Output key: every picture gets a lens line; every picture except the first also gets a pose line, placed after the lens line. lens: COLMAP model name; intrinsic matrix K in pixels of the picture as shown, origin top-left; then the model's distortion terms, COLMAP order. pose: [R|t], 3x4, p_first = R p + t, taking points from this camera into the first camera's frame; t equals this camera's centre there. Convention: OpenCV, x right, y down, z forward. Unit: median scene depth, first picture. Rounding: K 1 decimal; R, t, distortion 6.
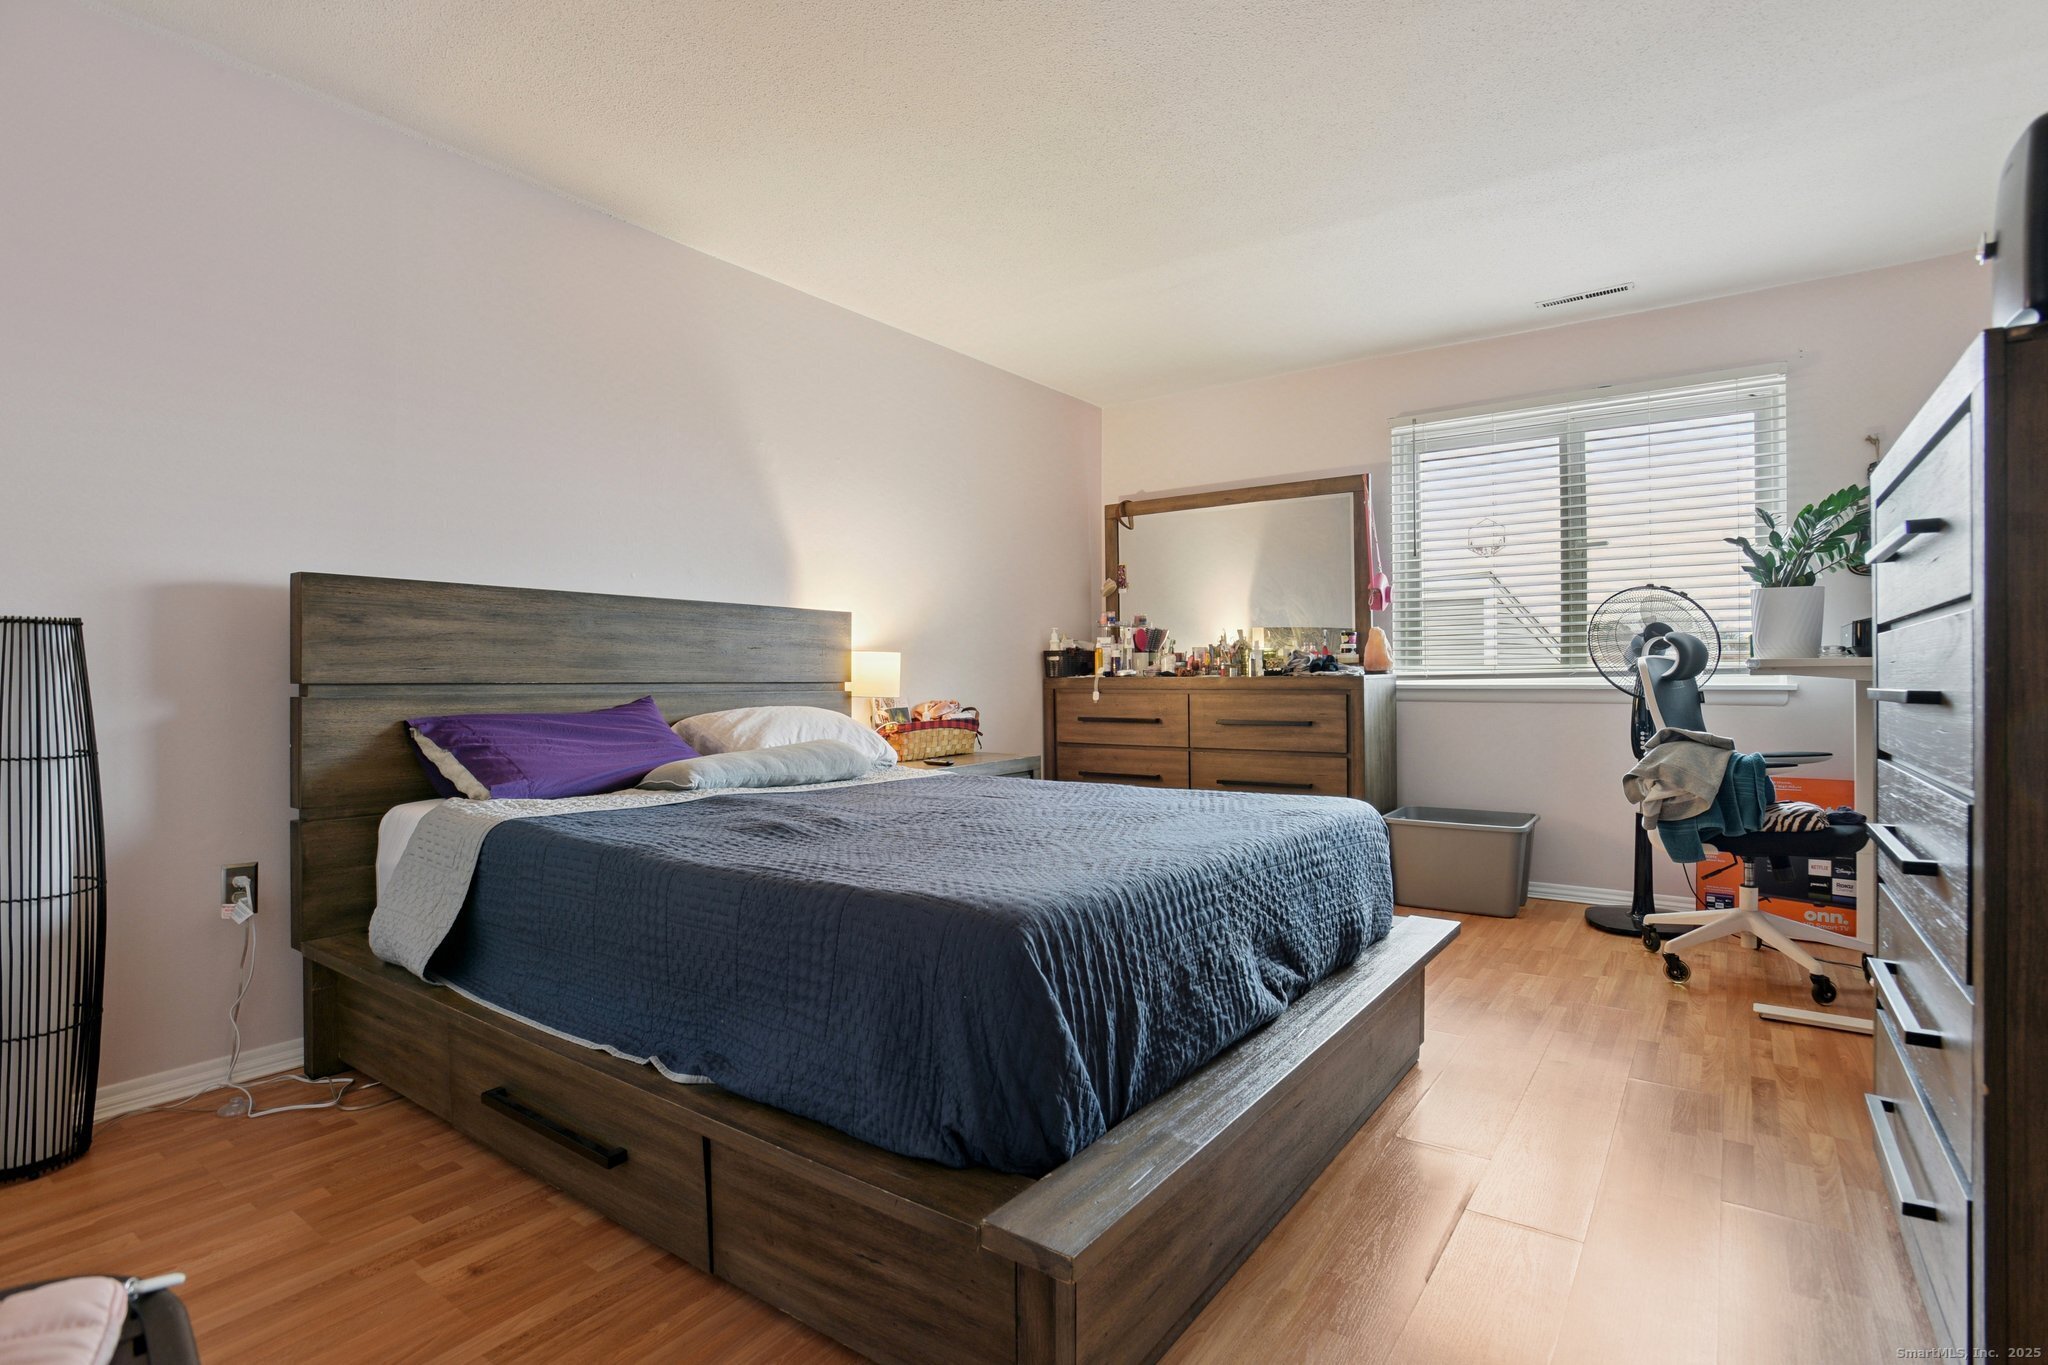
lens RADIAL K [[1002.9, 0, 1025.0], [0, 1002.9, 676.1], [0, 0, 1]] dist [-0.038556, 0.018963]
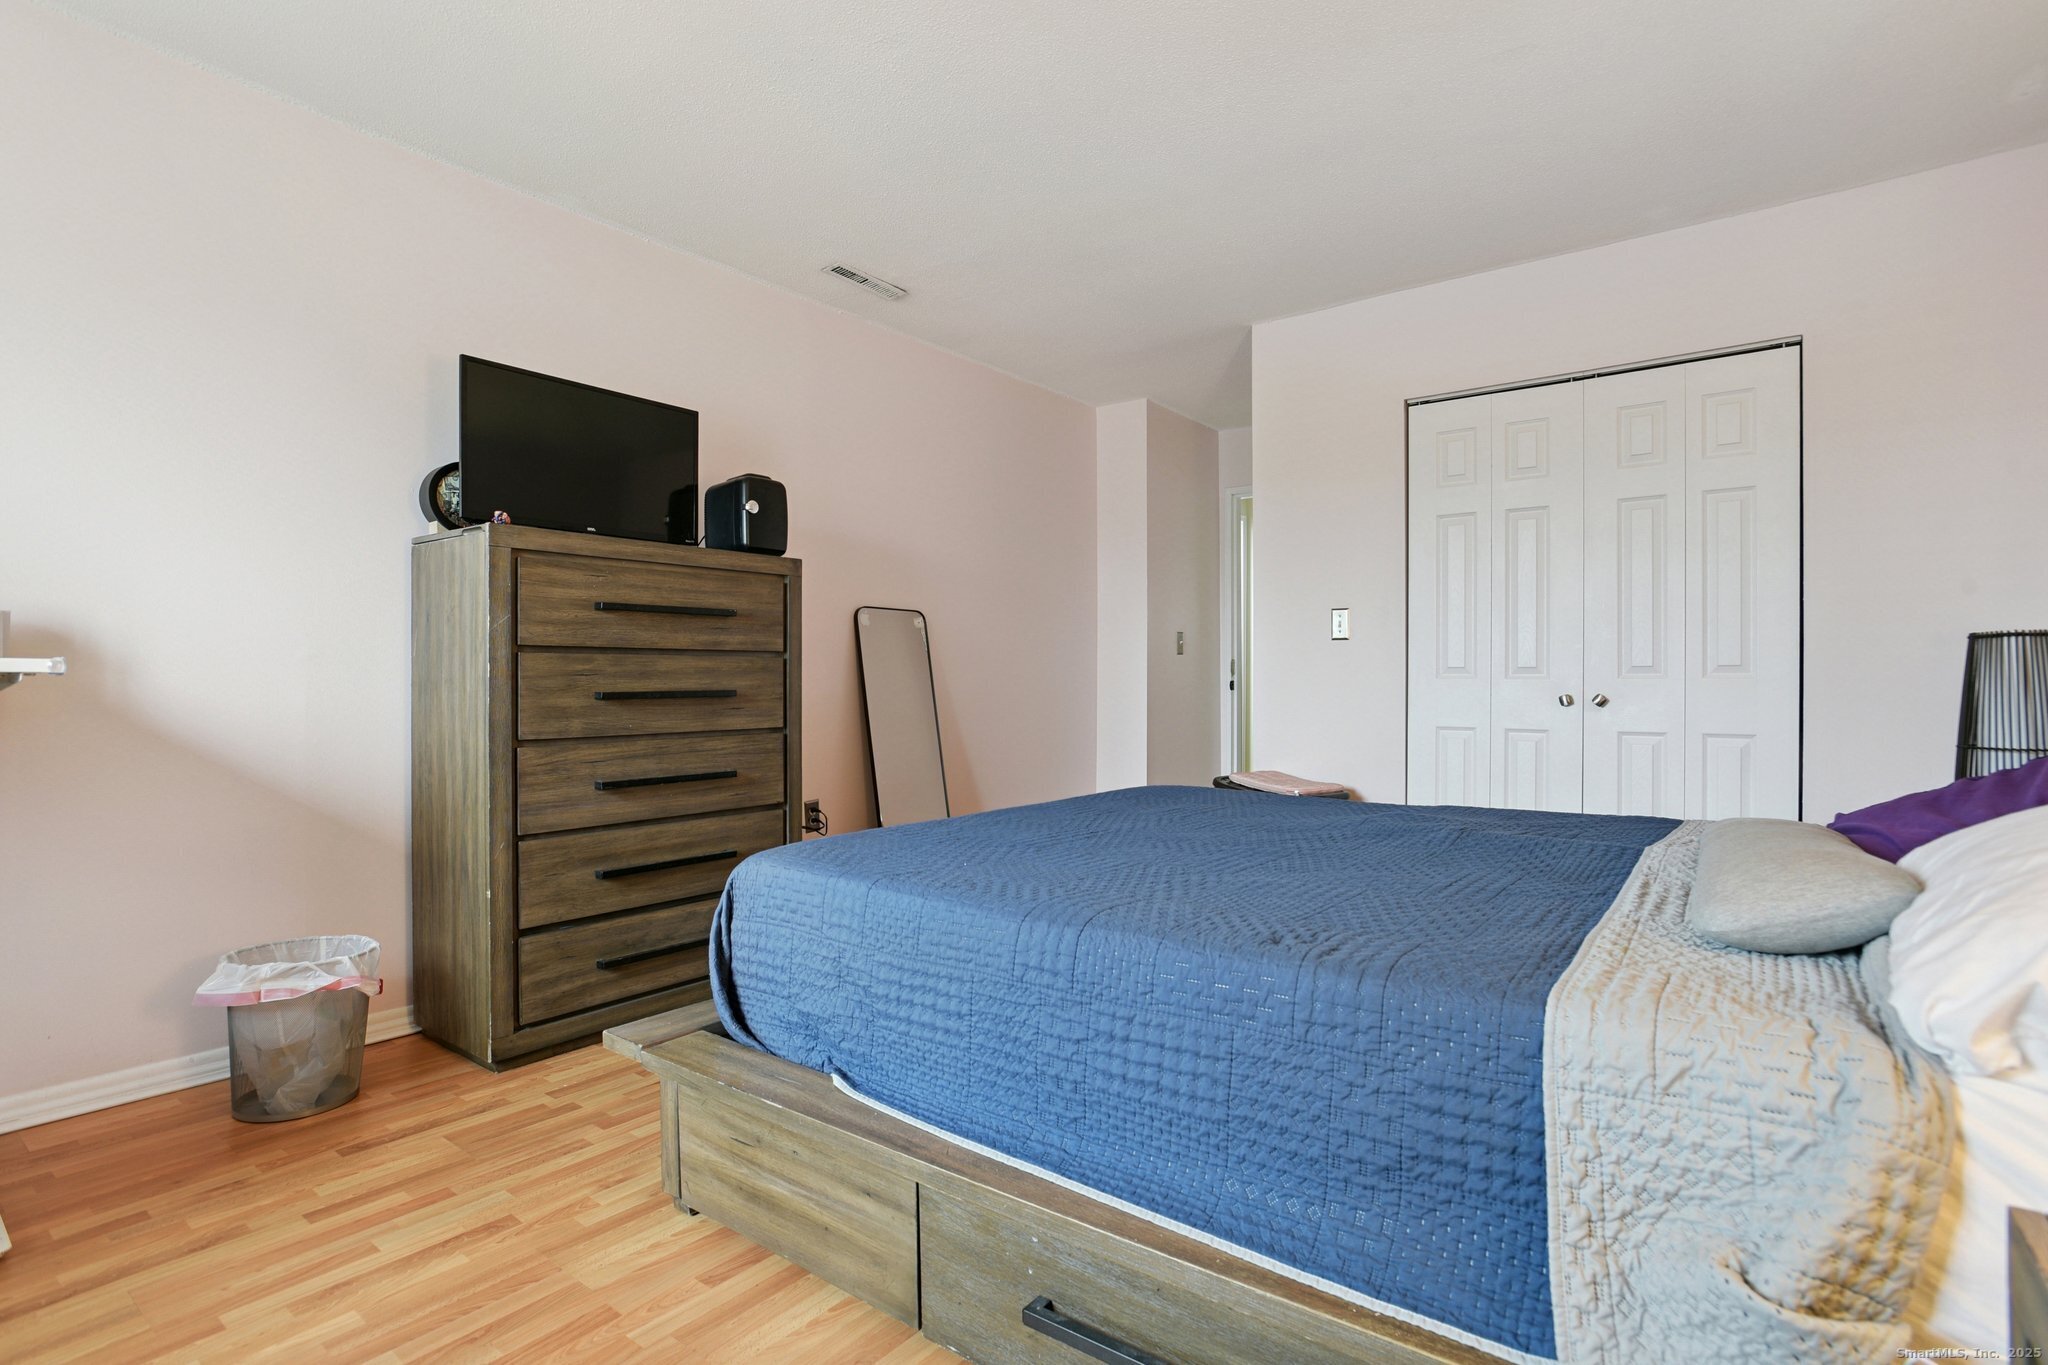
lens RADIAL K [[1002.9, 0, 1021.7], [0, 1002.9, 679.4], [0, 0, 1]] dist [-0.038556, 0.018963]
pose [[-0.999078, 0.002450, 0.042868, 0.118583], [0.002573, 0.999993, 0.002819, -0.006383], [-0.042860, 0.002926, -0.999077, 1.859507]]
